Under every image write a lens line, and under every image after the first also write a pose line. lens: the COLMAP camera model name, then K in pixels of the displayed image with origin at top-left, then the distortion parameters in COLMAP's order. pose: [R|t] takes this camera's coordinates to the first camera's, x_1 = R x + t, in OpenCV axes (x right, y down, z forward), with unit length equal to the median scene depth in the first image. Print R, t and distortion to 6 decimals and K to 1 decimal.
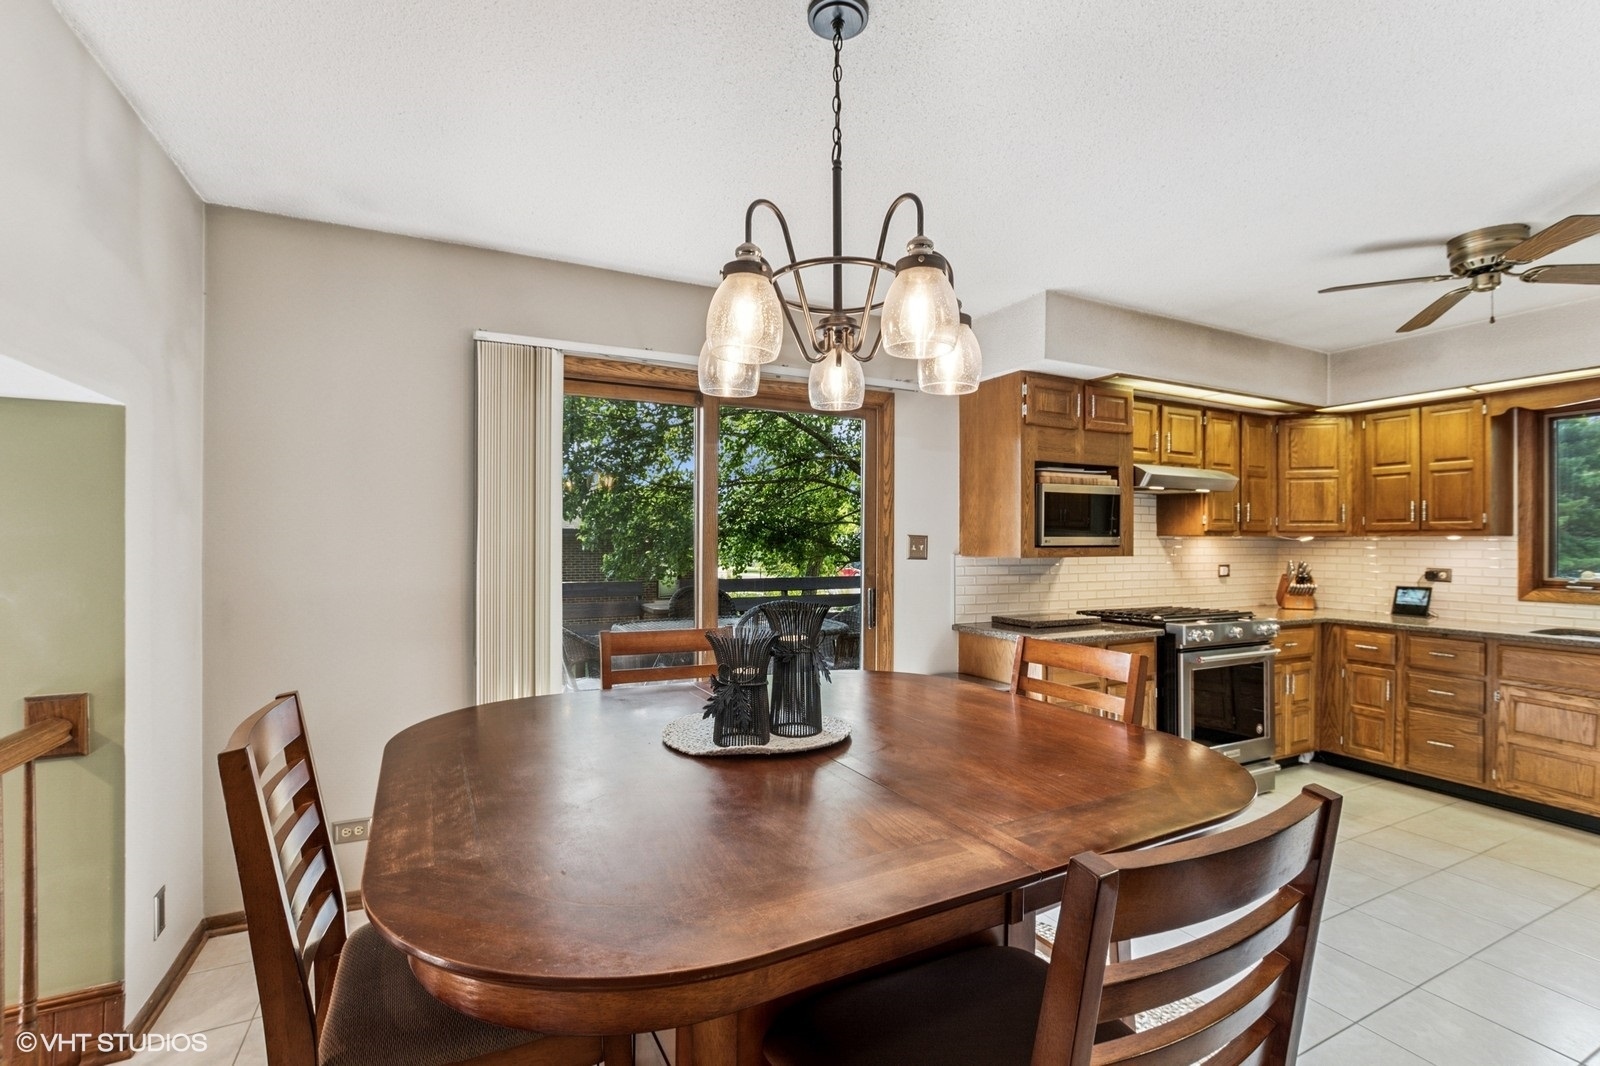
lens RADIAL K [[717.0, 0, 809.8], [0, 717.0, 537.1], [0, 0, 1]] dist [-0.009420, 0.004409]
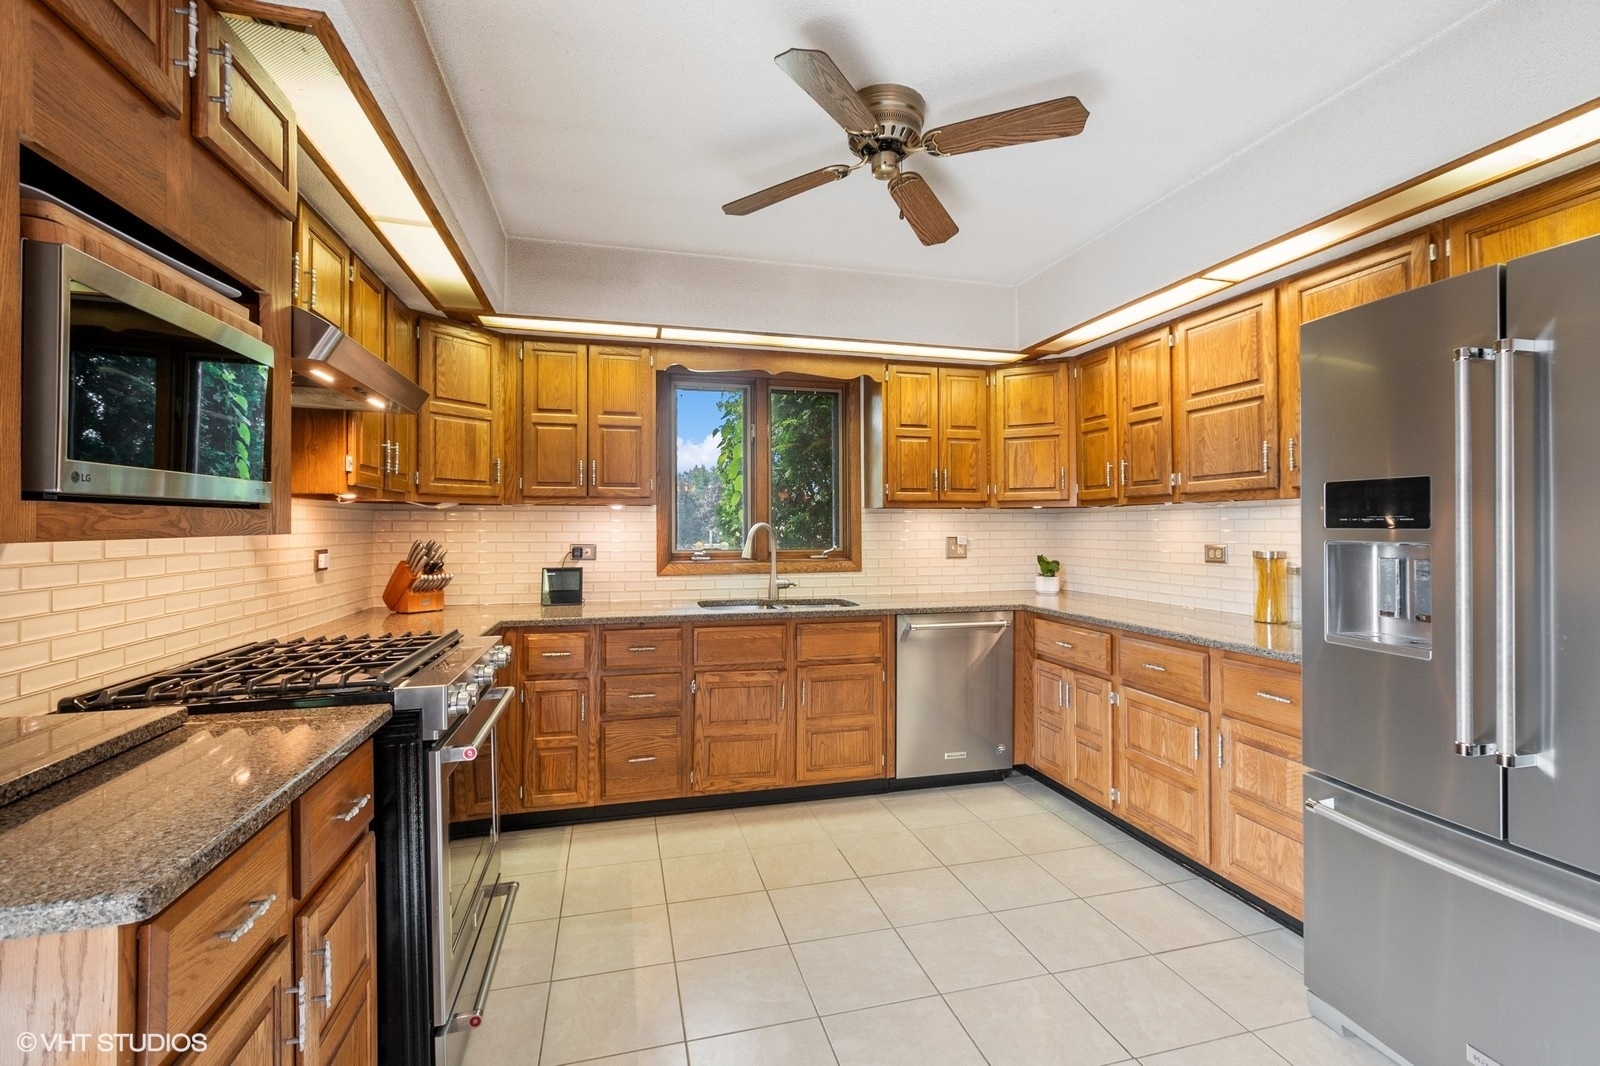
lens RADIAL K [[717.0, 0, 812.9], [0, 717.0, 527.1], [0, 0, 1]] dist [-0.009420, 0.004409]
pose [[0.201070, -0.005534, 0.979561, 0.116951], [-0.003707, 0.999973, 0.006410, 0.018078], [-0.979570, -0.004920, 0.201044, 0.596114]]
